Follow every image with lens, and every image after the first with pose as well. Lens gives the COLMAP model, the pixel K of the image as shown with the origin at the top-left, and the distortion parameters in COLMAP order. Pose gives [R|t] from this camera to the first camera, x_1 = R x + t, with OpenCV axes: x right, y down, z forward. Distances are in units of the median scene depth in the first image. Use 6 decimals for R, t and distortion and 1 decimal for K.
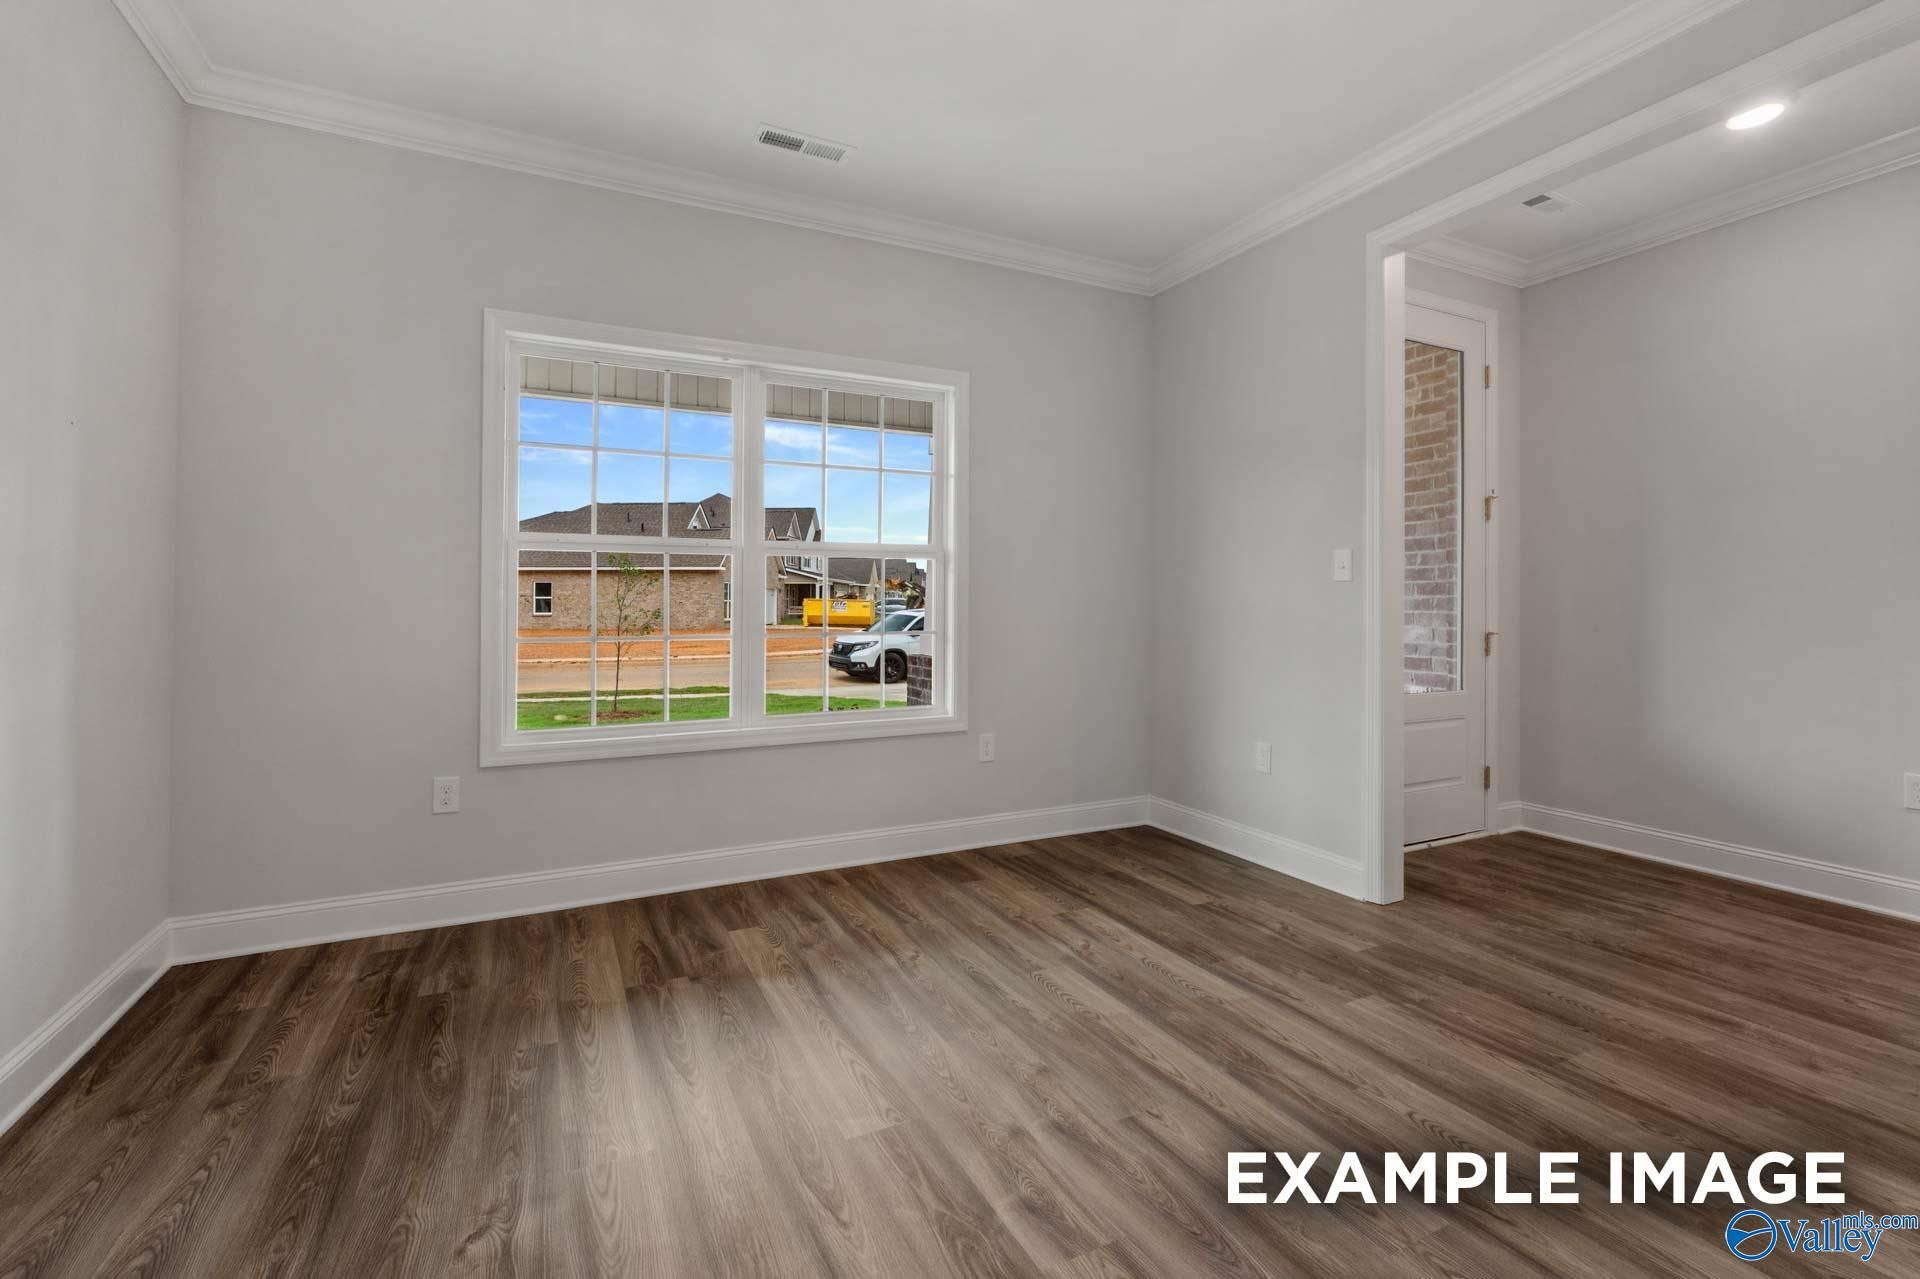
lens RADIAL K [[835.2, 0, 956.0], [0, 835.2, 603.4], [0, 0, 1]] dist [-0.002367, -0.000571]
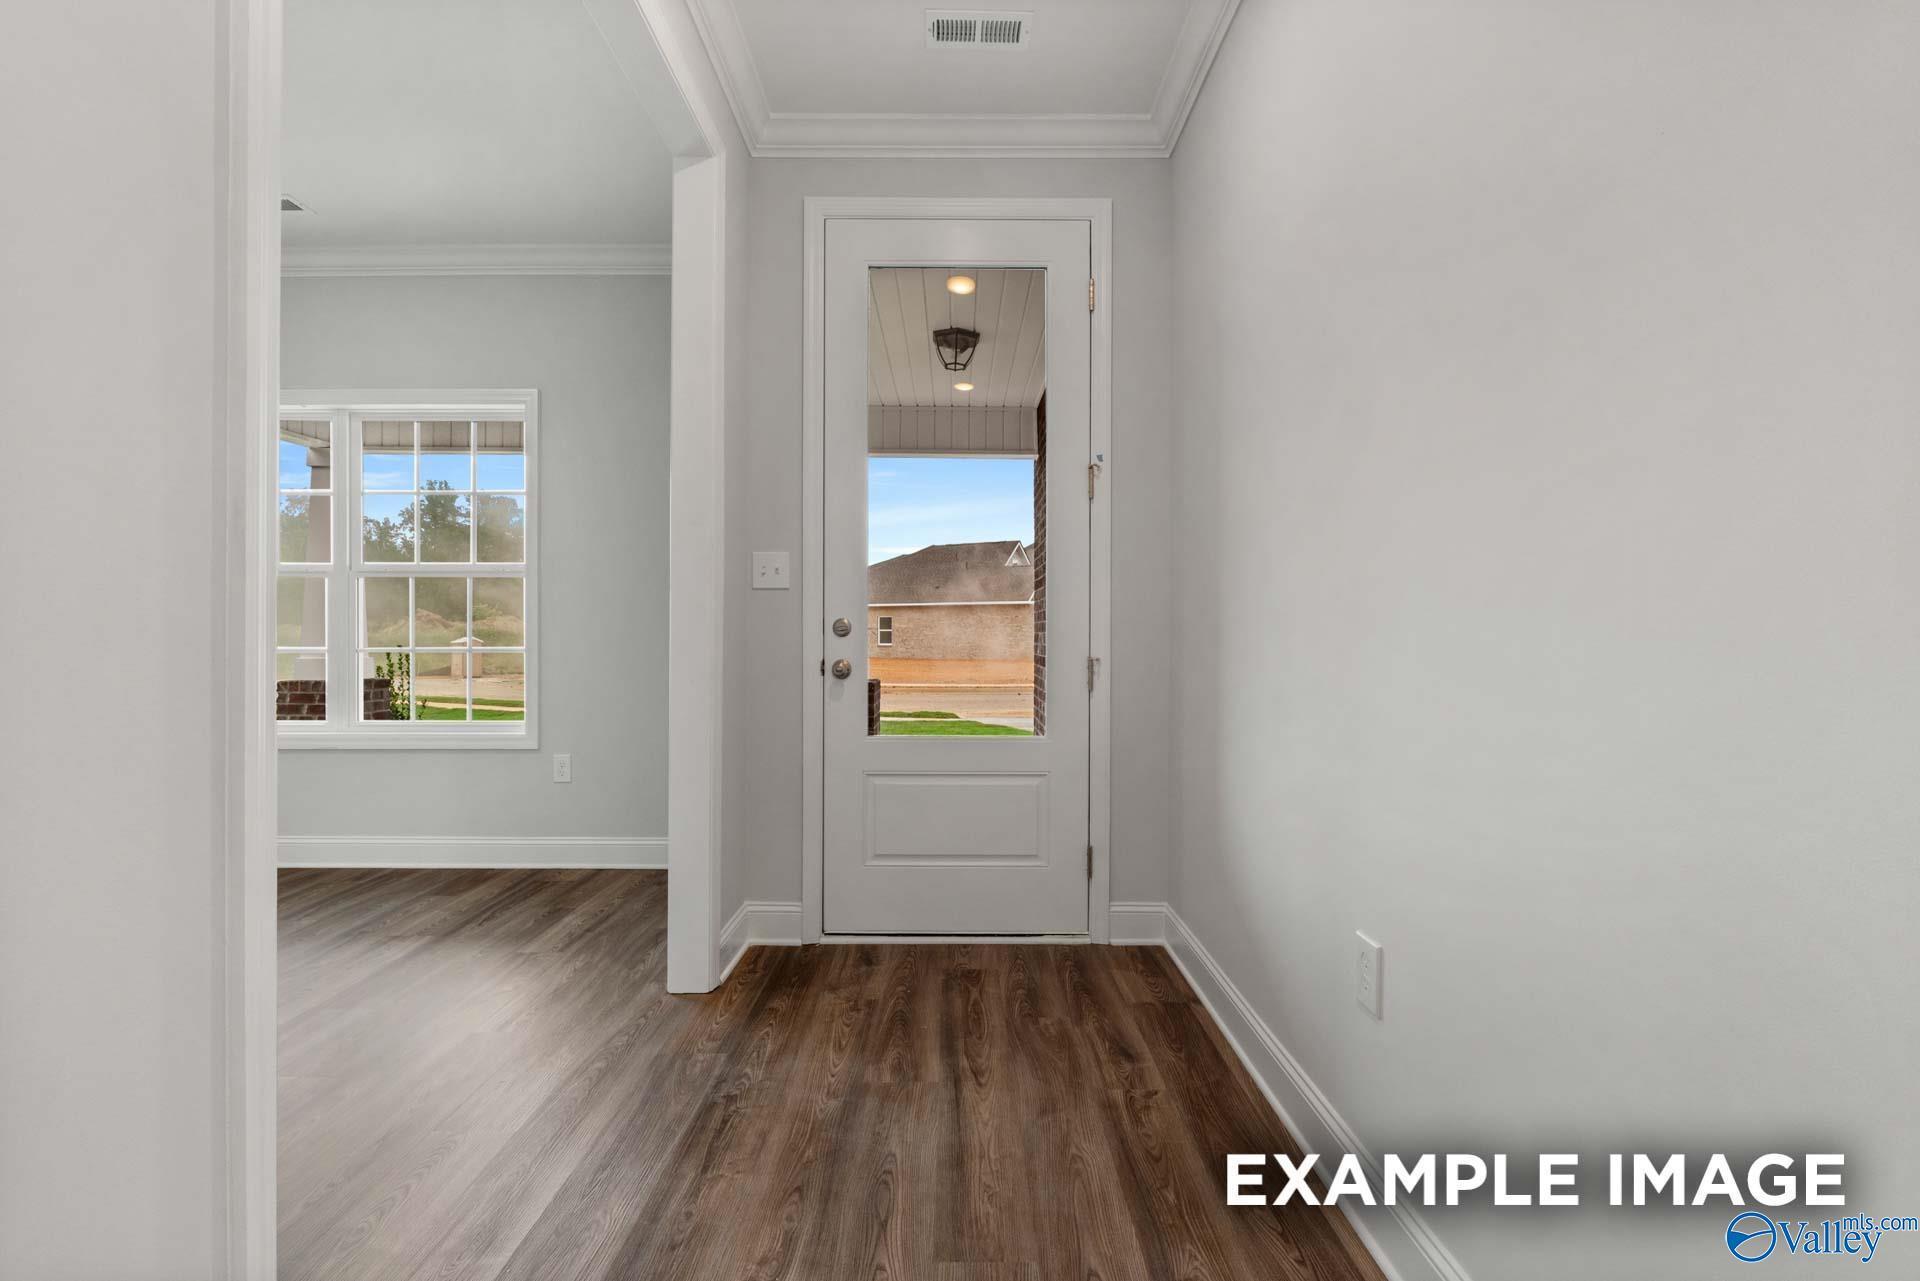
lens RADIAL K [[823.1, 0, 960.0], [0, 823.1, 640.5], [0, 0, 1]] dist [-0.003614, -0.000835]
pose [[0.900185, 0.005761, -0.435469, 1.118317], [-0.004259, 0.999981, 0.004425, 0.022593], [0.435486, -0.002128, 0.900193, 0.428749]]
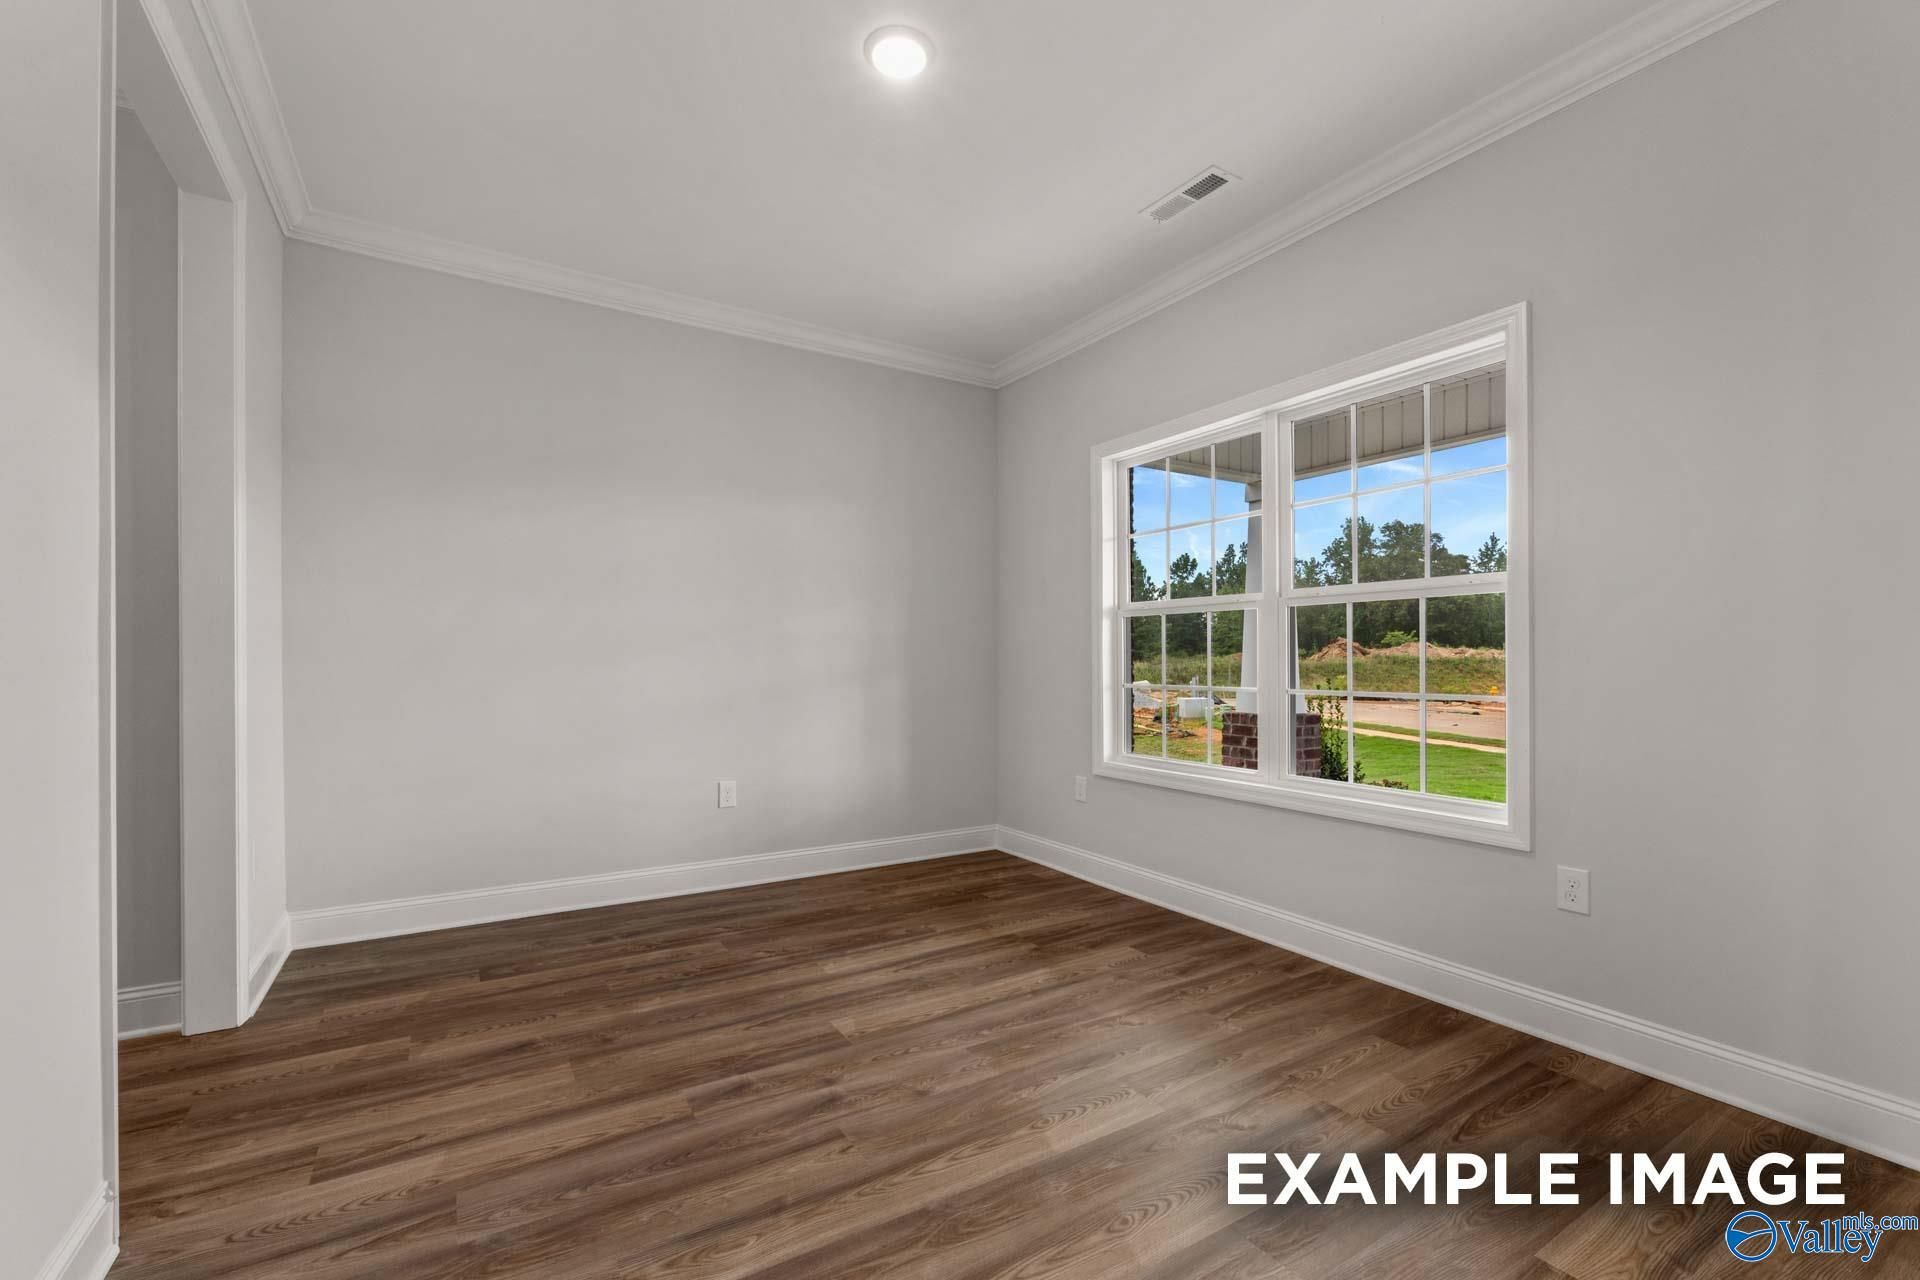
lens RADIAL K [[810.8, 0, 954.2], [0, 810.8, 658.2], [0, 0, 1]] dist [-0.011911, -0.000082]
pose [[0.093456, -0.002470, -0.995620, 0.748139], [-0.000869, 0.999996, -0.002562, 0.006971], [0.995623, 0.001104, 0.093454, 0.626086]]
